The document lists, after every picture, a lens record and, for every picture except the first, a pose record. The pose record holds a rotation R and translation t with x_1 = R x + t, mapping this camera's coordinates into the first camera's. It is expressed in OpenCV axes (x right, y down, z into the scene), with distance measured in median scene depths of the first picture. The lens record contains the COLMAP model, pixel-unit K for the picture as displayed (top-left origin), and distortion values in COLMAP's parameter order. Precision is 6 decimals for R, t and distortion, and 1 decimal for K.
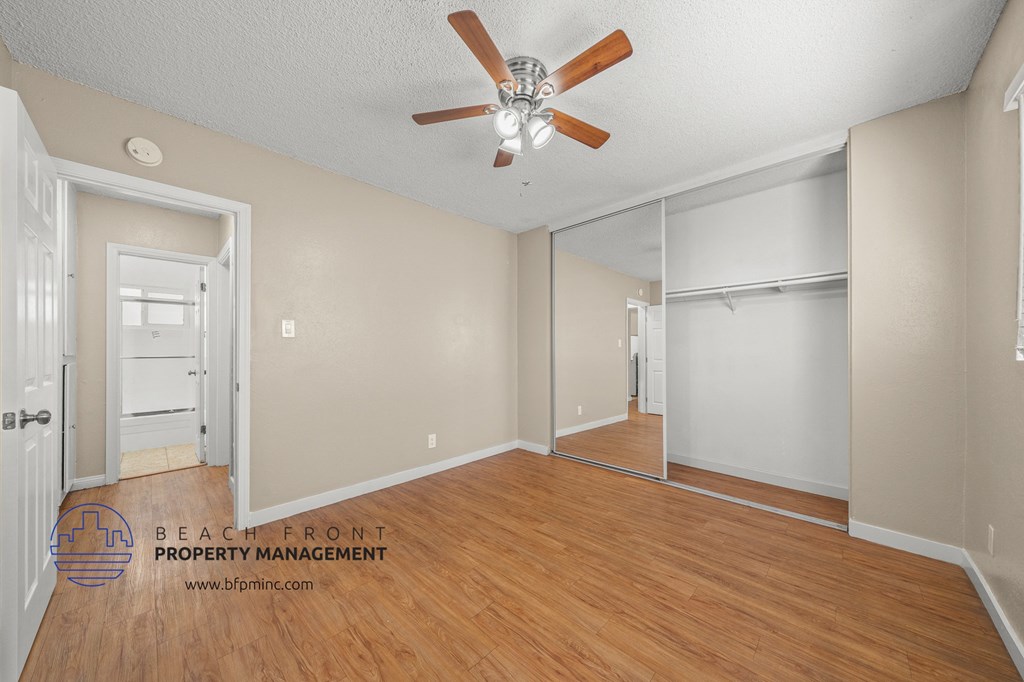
lens RADIAL K [[352.0, 0, 504.7], [0, 352.0, 350.5], [0, 0, 1]] dist [-0.005638, -0.000070]
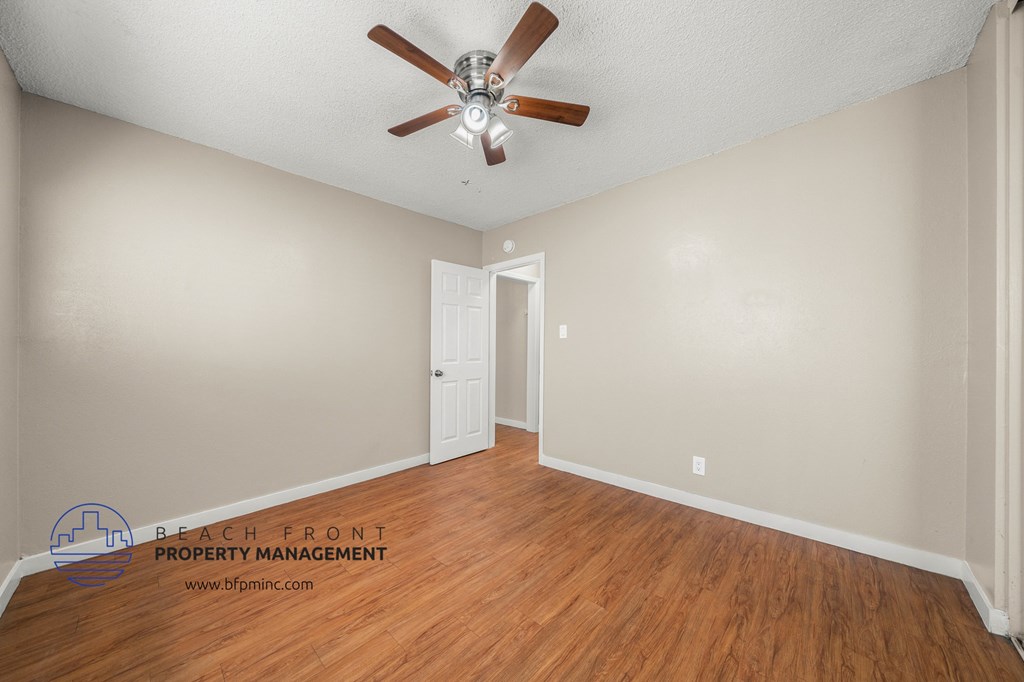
lens RADIAL K [[352.0, 0, 505.8], [0, 352.0, 342.0], [0, 0, 1]] dist [-0.005638, -0.000070]
pose [[0.015918, -0.015990, -0.999745, 0.927237], [0.007963, 0.999842, -0.015865, -0.003364], [0.999842, -0.007708, 0.016043, 0.958230]]
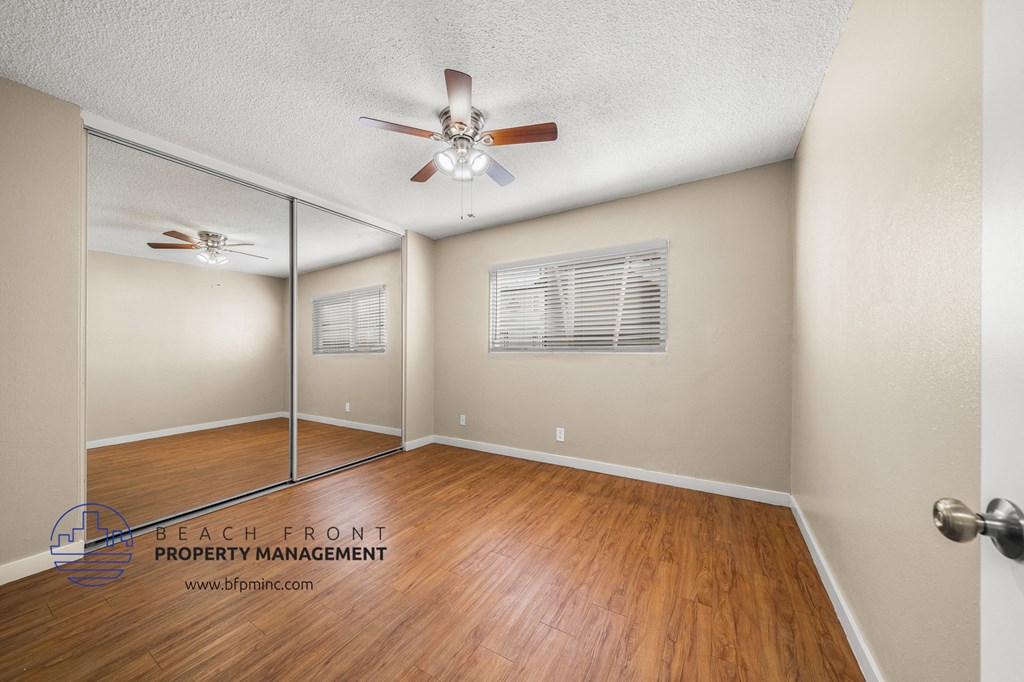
lens RADIAL K [[352.0, 0, 513.6], [0, 352.0, 347.2], [0, 0, 1]] dist [-0.005638, -0.000070]
pose [[-0.250443, 0.005282, 0.968117, -1.020537], [0.006337, 0.999973, -0.003817, -0.001459], [-0.968110, 0.005179, -0.250470, 1.000809]]
